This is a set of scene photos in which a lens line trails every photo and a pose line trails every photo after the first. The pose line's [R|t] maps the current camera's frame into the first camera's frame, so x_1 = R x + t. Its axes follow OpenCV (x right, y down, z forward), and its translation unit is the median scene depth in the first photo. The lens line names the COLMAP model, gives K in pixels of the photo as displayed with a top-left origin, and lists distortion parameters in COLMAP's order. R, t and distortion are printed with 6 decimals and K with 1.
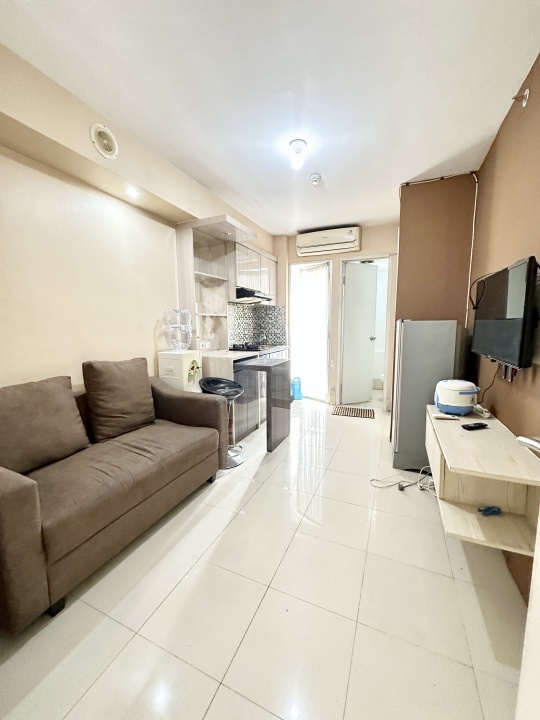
lens RADIAL K [[288.0, 0, 270.6], [0, 288.0, 358.6], [0, 0, 1]] dist [-0.001746, -0.000262]
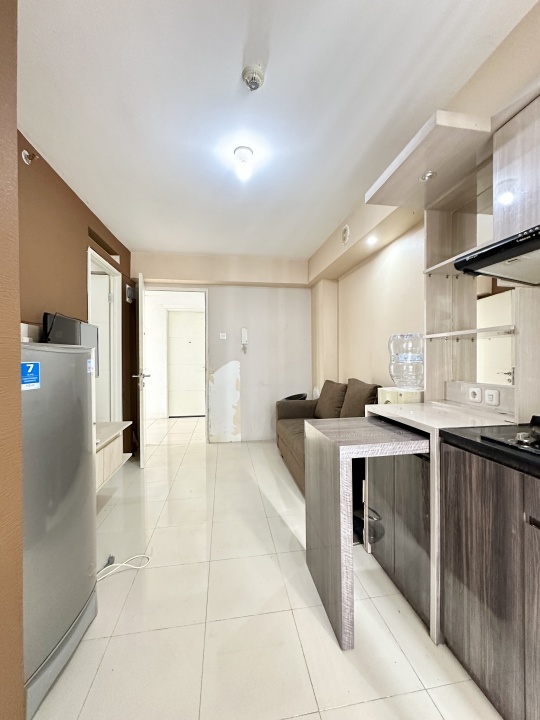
lens RADIAL K [[288.0, 0, 270.6], [0, 288.0, 358.6], [0, 0, 1]] dist [-0.001746, -0.000262]
pose [[-0.837493, 0.011073, -0.546336, 0.408103], [-0.056930, 0.992586, 0.107387, -0.168854], [0.543475, 0.121039, -0.830653, 1.464578]]
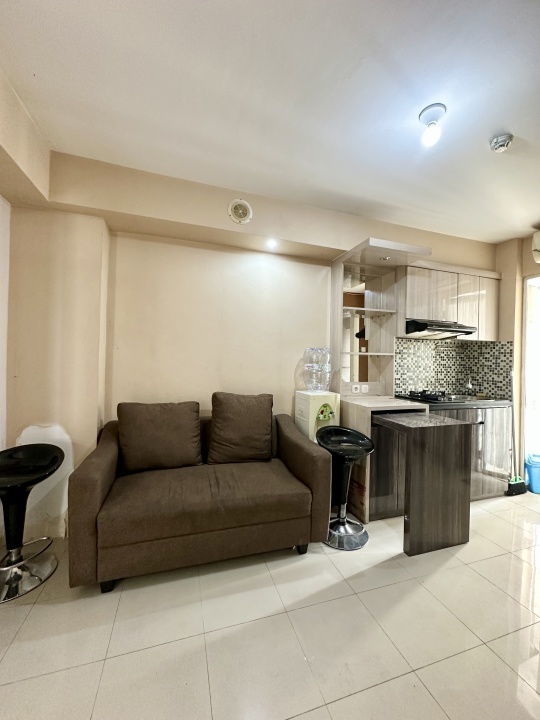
lens RADIAL K [[288.0, 0, 270.6], [0, 288.0, 358.6], [0, 0, 1]] dist [-0.001746, -0.000262]
pose [[0.664684, 0.020825, -0.746834, 0.291234], [-0.117016, 0.990177, -0.076533, -0.044931], [0.737904, 0.138262, 0.660592, 0.262179]]
